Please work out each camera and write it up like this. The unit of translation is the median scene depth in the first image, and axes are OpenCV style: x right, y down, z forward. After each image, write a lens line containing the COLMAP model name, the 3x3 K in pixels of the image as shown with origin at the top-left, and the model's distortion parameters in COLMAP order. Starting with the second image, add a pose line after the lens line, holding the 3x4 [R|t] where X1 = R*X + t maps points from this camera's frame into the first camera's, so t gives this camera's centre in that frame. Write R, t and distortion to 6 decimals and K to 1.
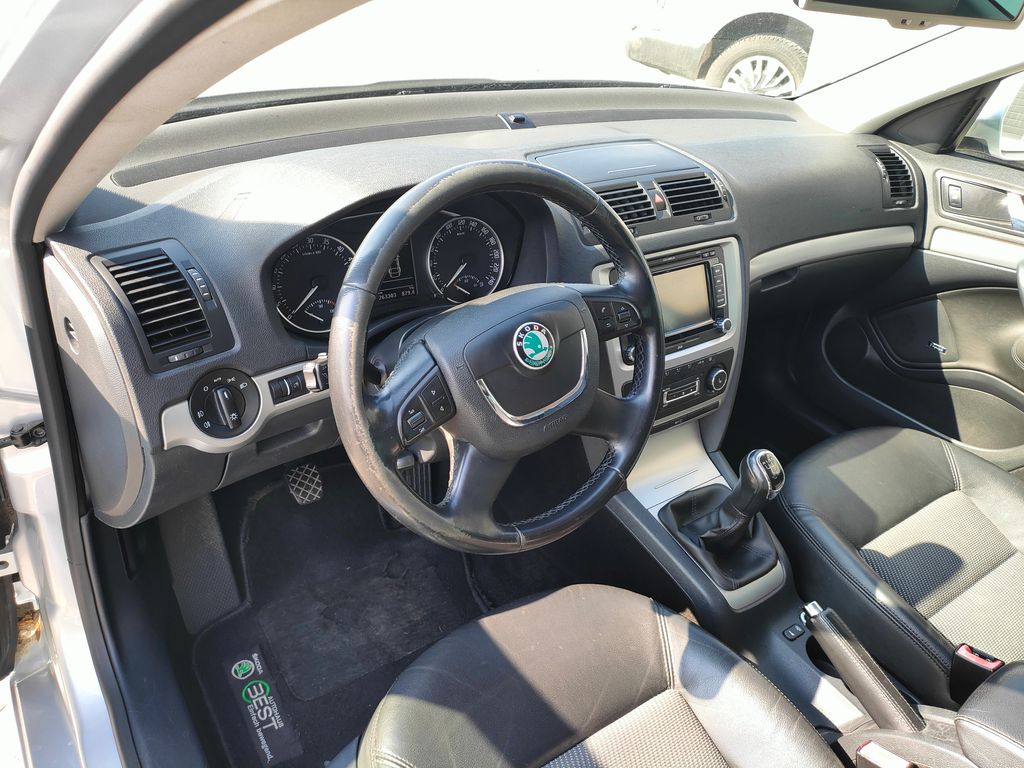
lens RADIAL K [[750.1, 0, 512.0], [0, 750.1, 384.0], [0, 0, 1]] dist [0.050073, -0.001595]
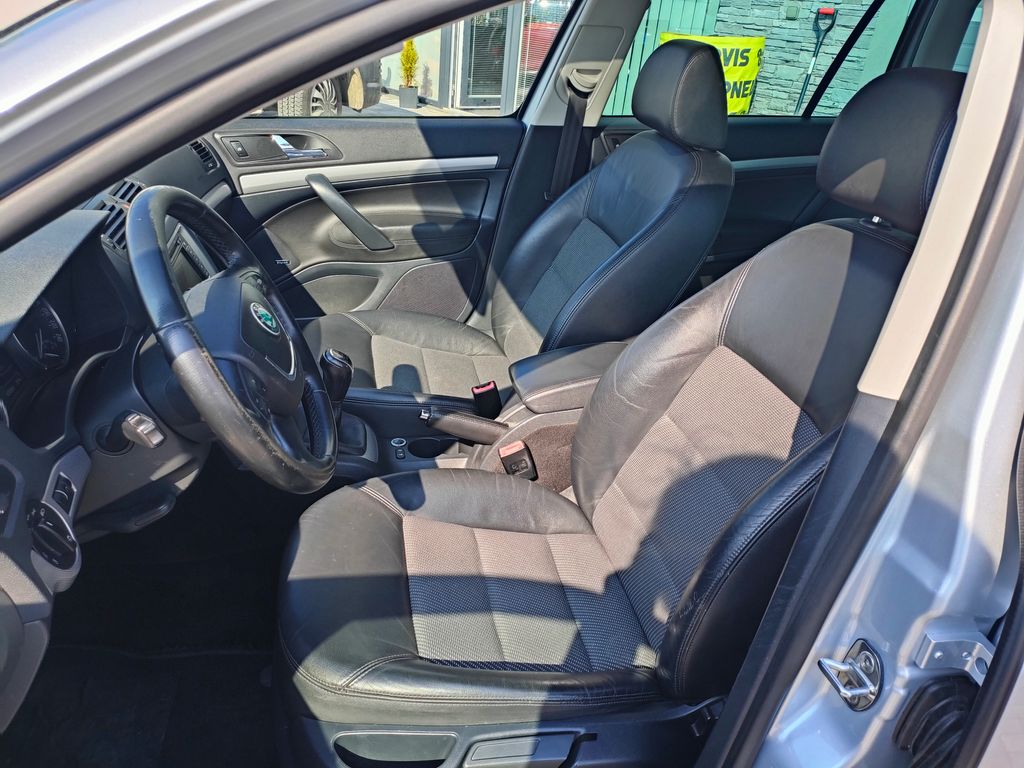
lens RADIAL K [[750.1, 0, 512.0], [0, 750.1, 384.0], [0, 0, 1]] dist [0.050073, -0.001595]
pose [[0.409387, -0.508324, 0.757634, -0.396743], [0.489206, 0.823245, 0.288003, -0.060625], [-0.770117, 0.252734, 0.585701, -0.007093]]
